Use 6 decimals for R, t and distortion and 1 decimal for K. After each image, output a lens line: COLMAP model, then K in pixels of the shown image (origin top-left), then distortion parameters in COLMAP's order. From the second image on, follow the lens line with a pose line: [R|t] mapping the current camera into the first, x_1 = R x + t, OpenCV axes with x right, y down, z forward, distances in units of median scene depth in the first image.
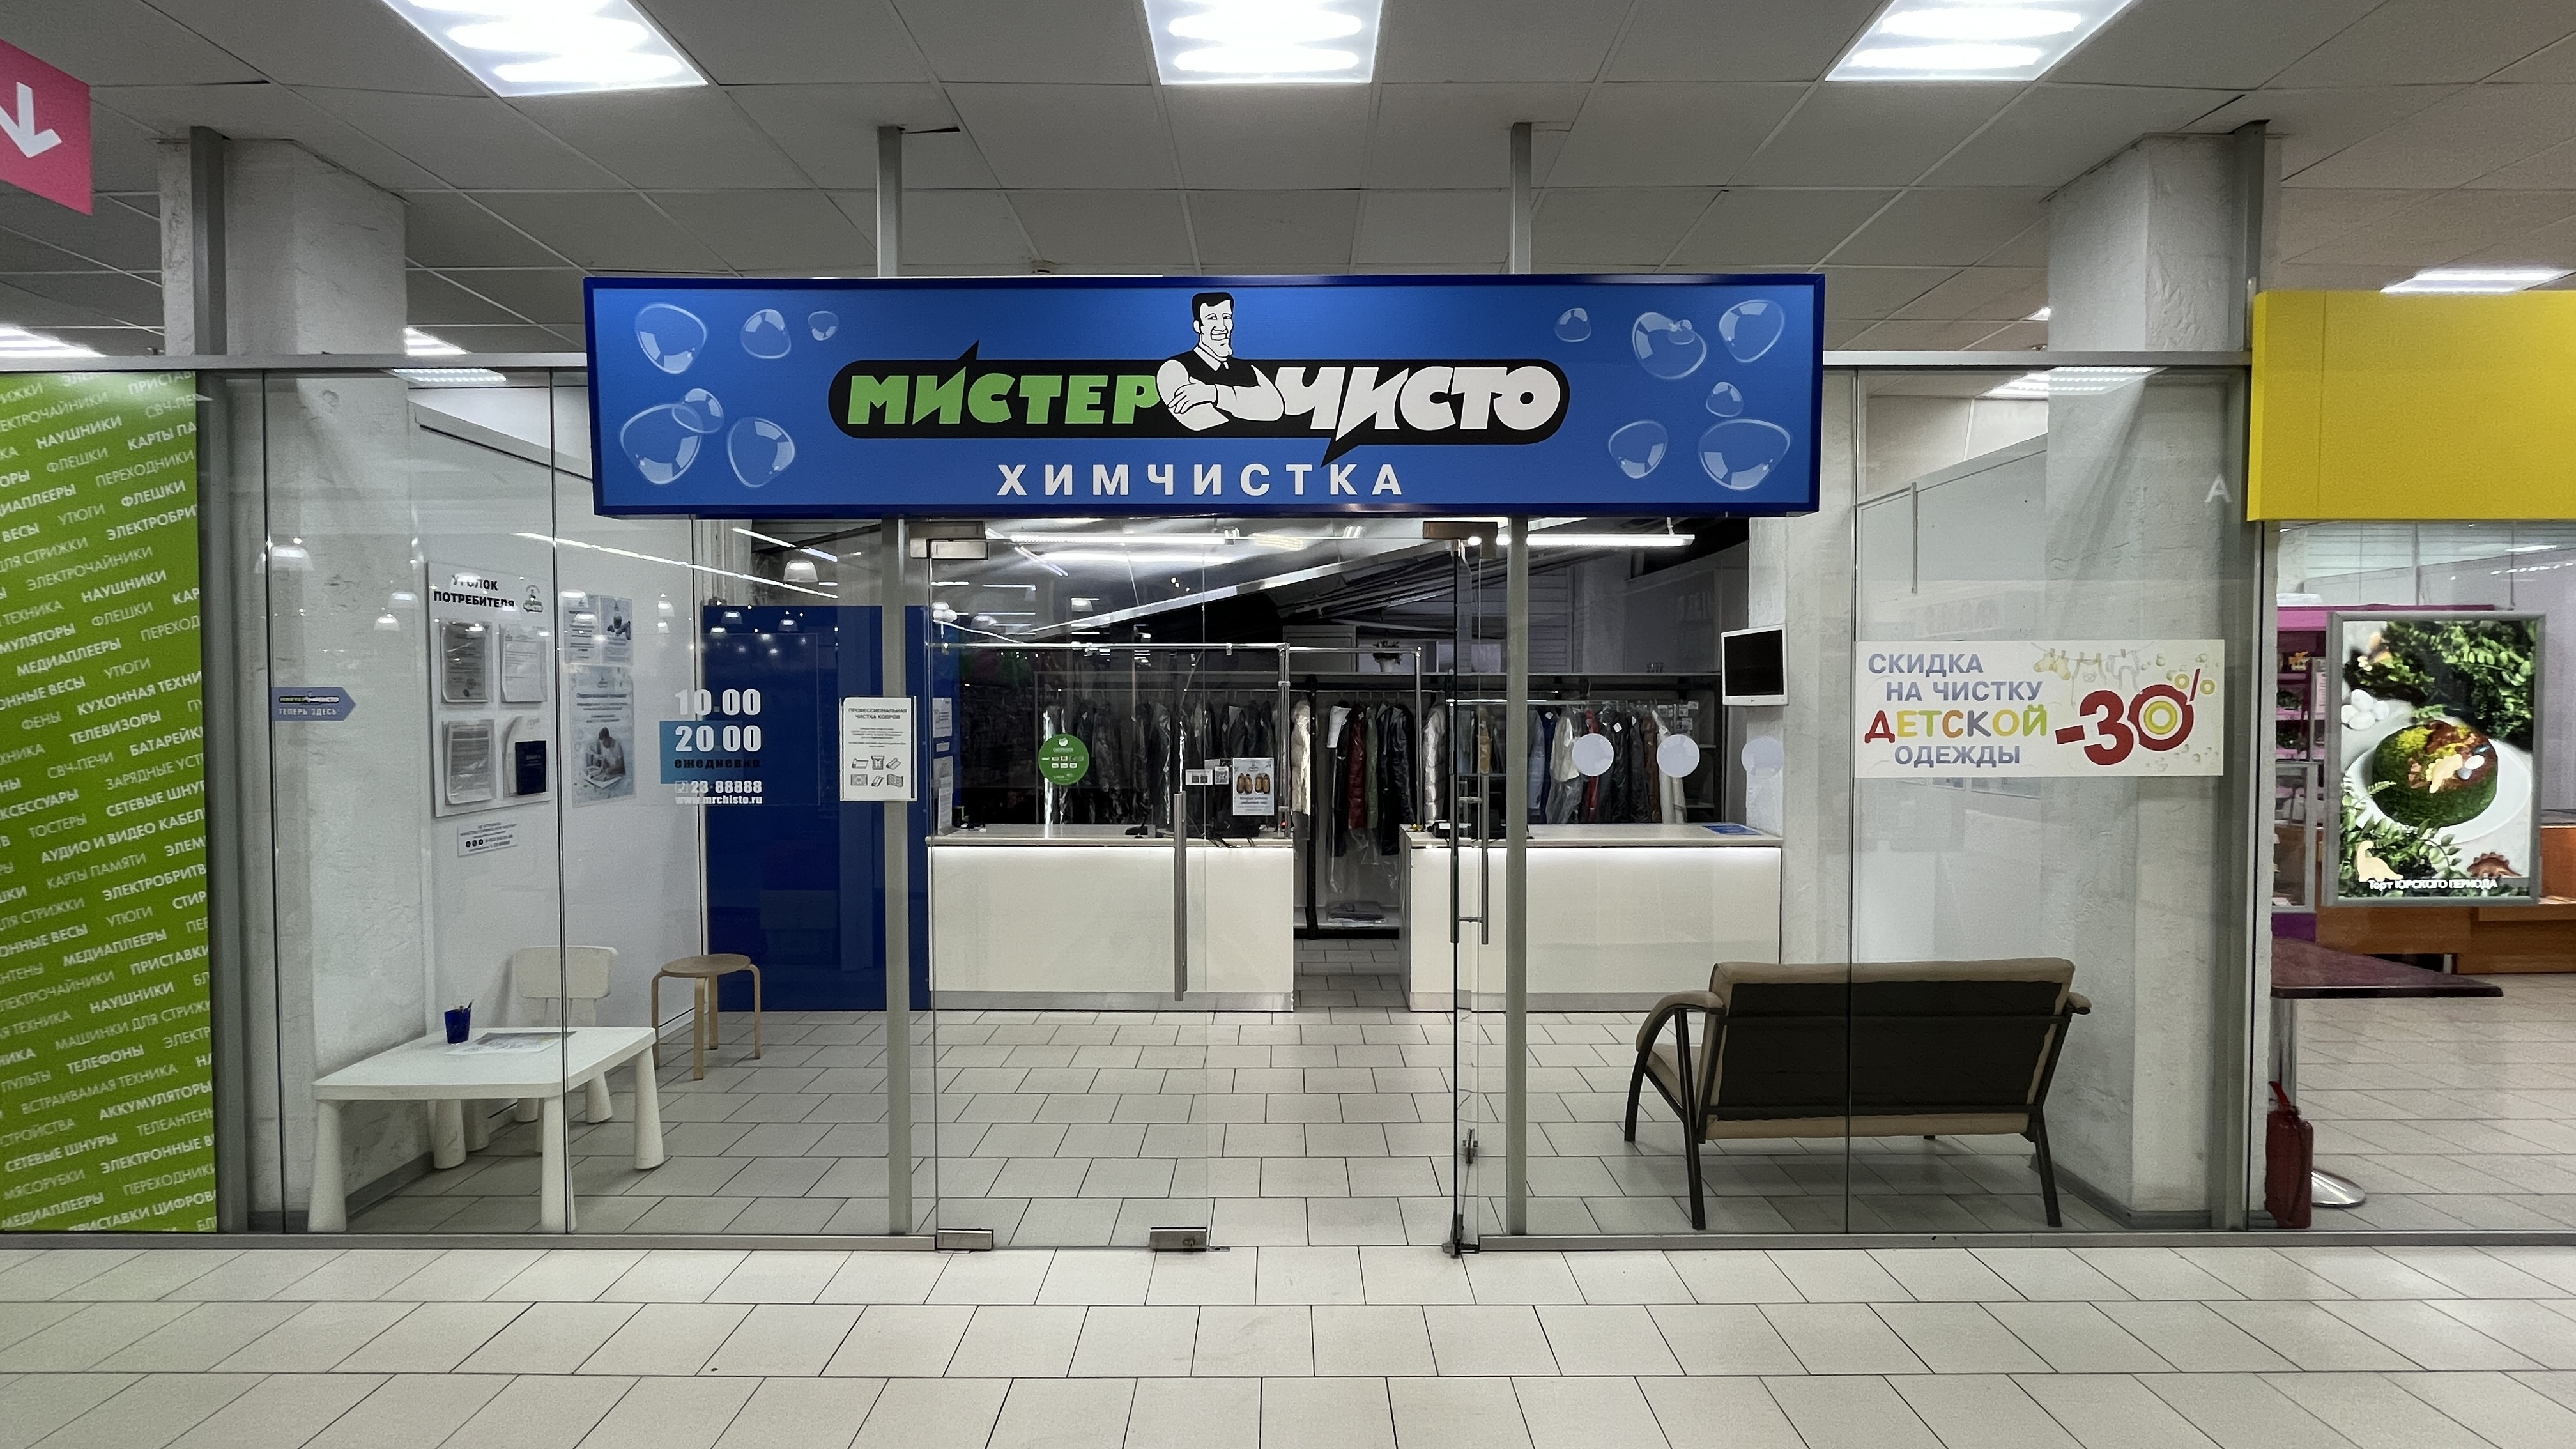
lens RADIAL K [[1036.4, 0, 1278.6], [0, 1036.4, 723.3], [0, 0, 1]] dist [-0.001051, -0.000360]
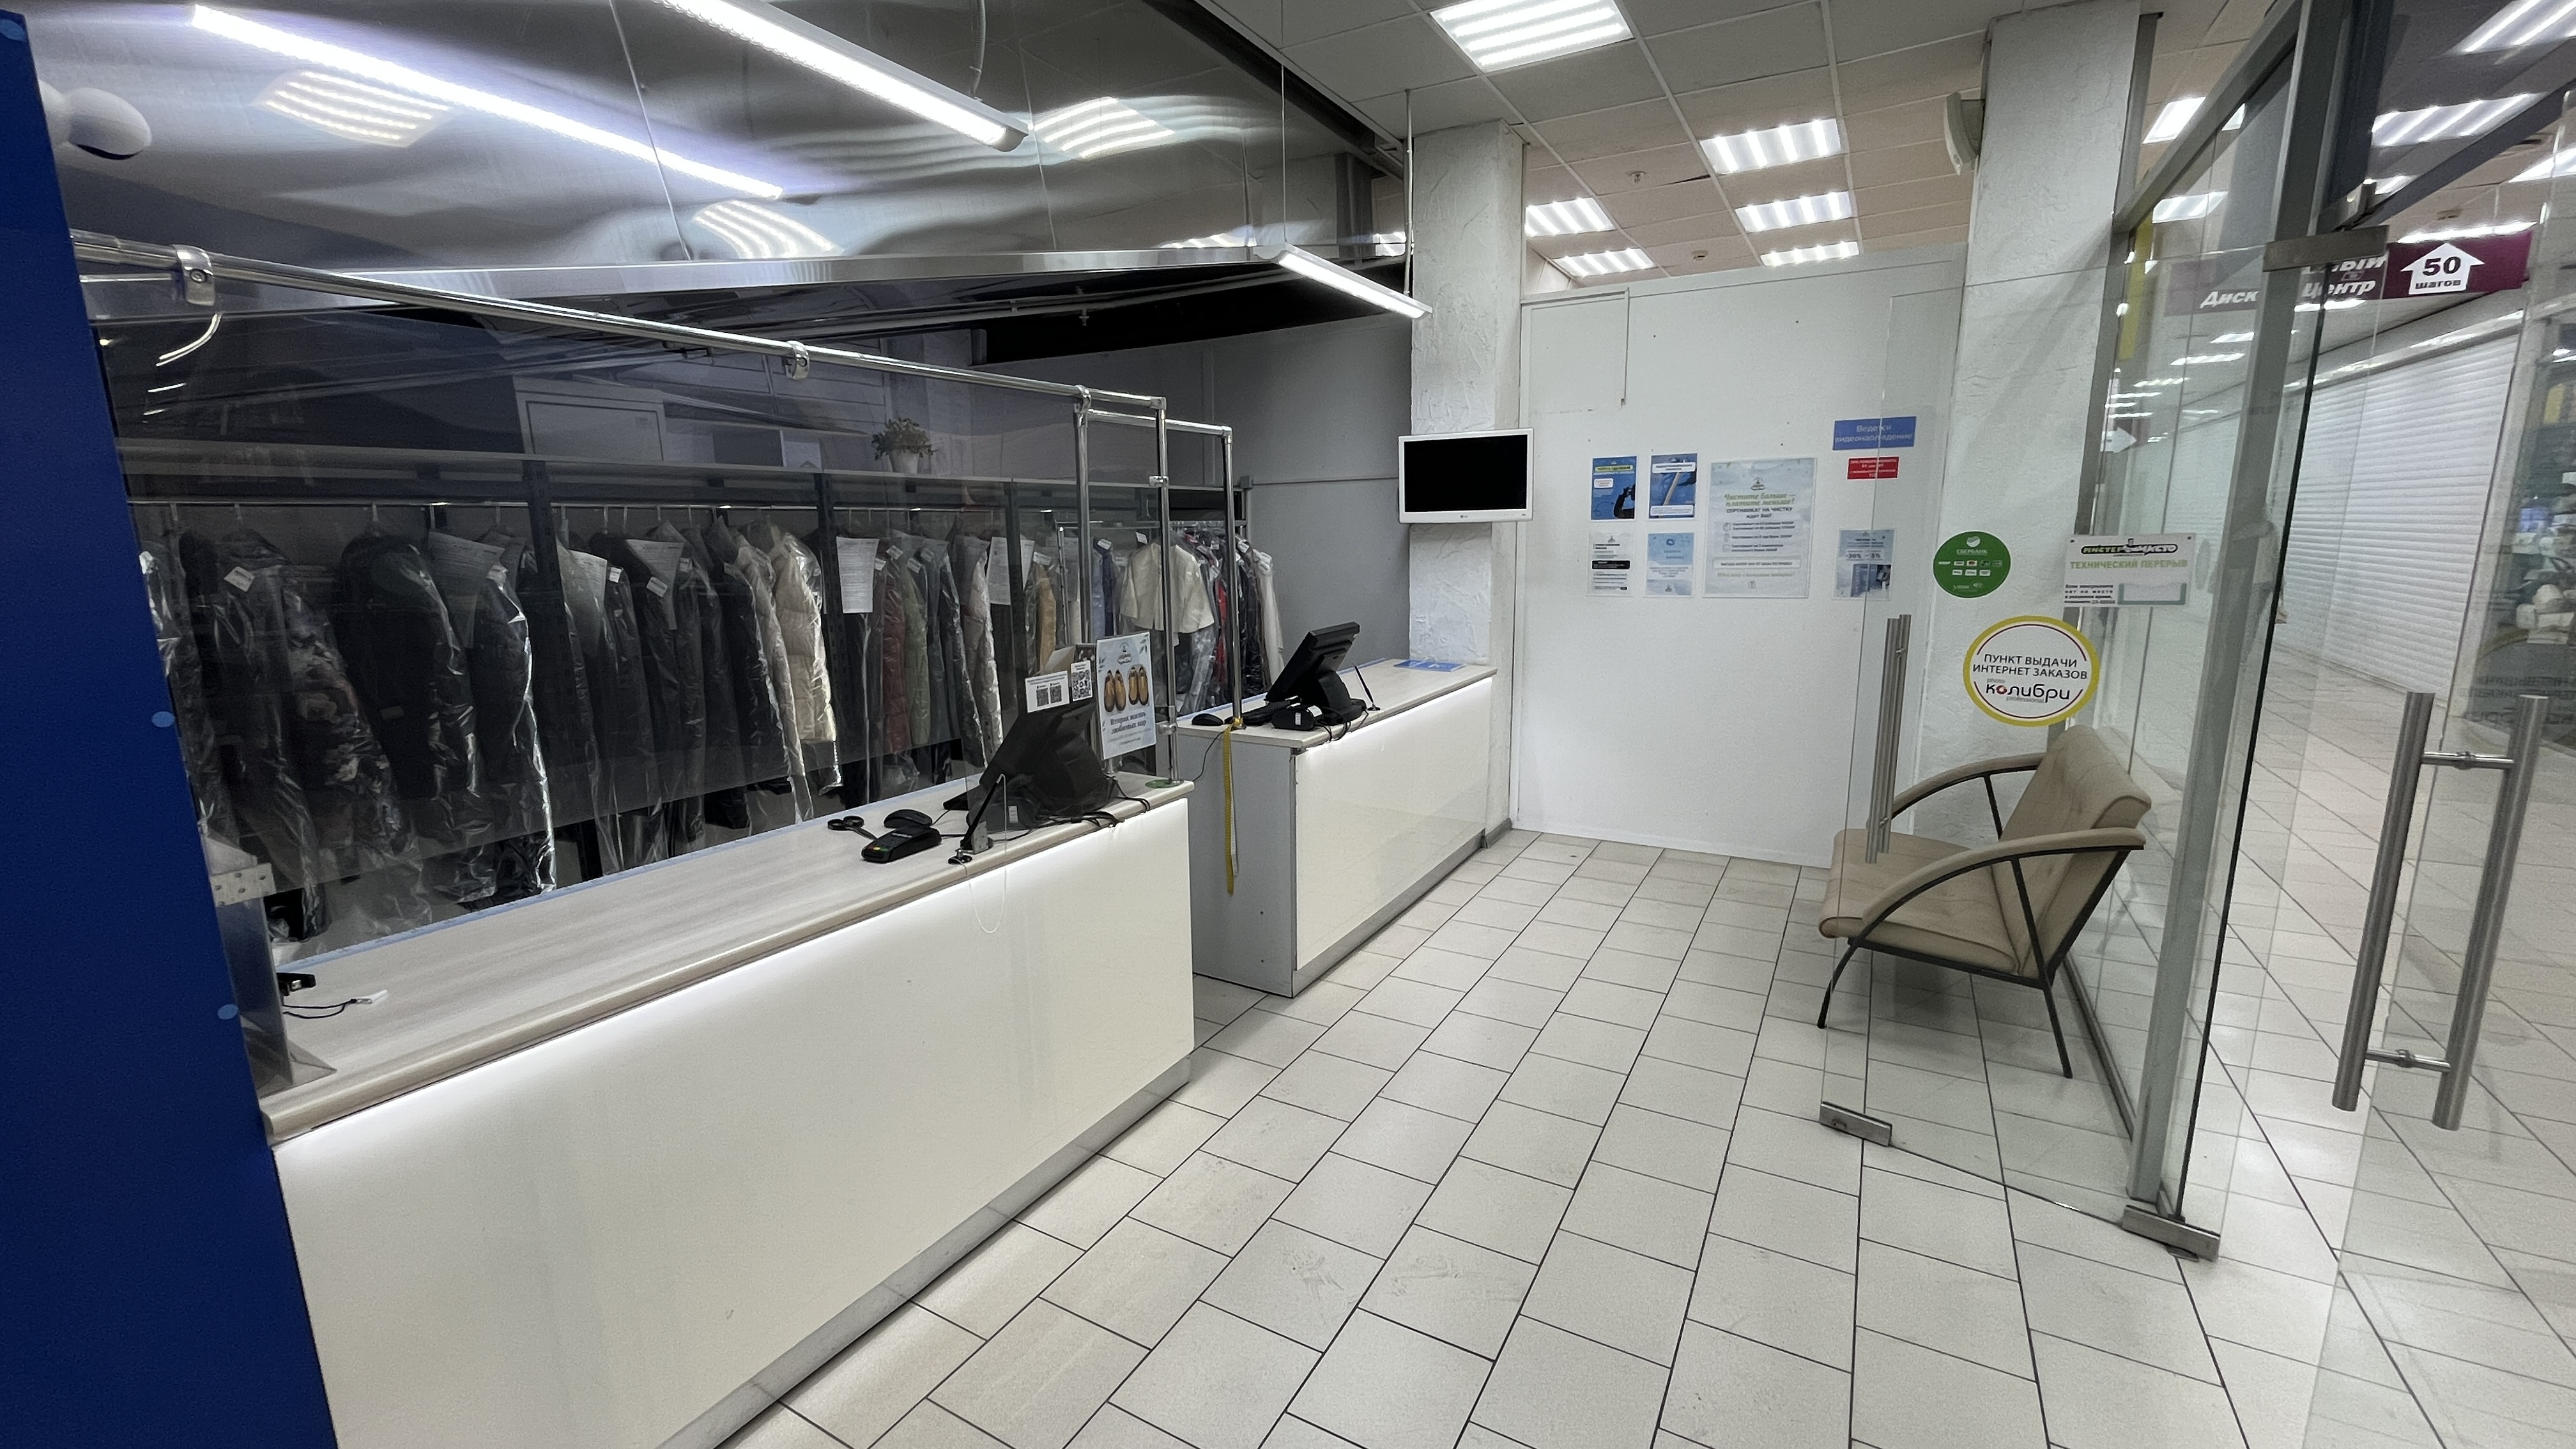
lens RADIAL K [[1036.4, 0, 1278.6], [0, 1036.4, 723.3], [0, 0, 1]] dist [-0.001051, -0.000360]
pose [[0.512198, -0.167783, 0.842319, -0.404190], [0.039179, 0.984276, 0.172236, -0.007447], [-0.857973, -0.055218, 0.510718, 0.685942]]
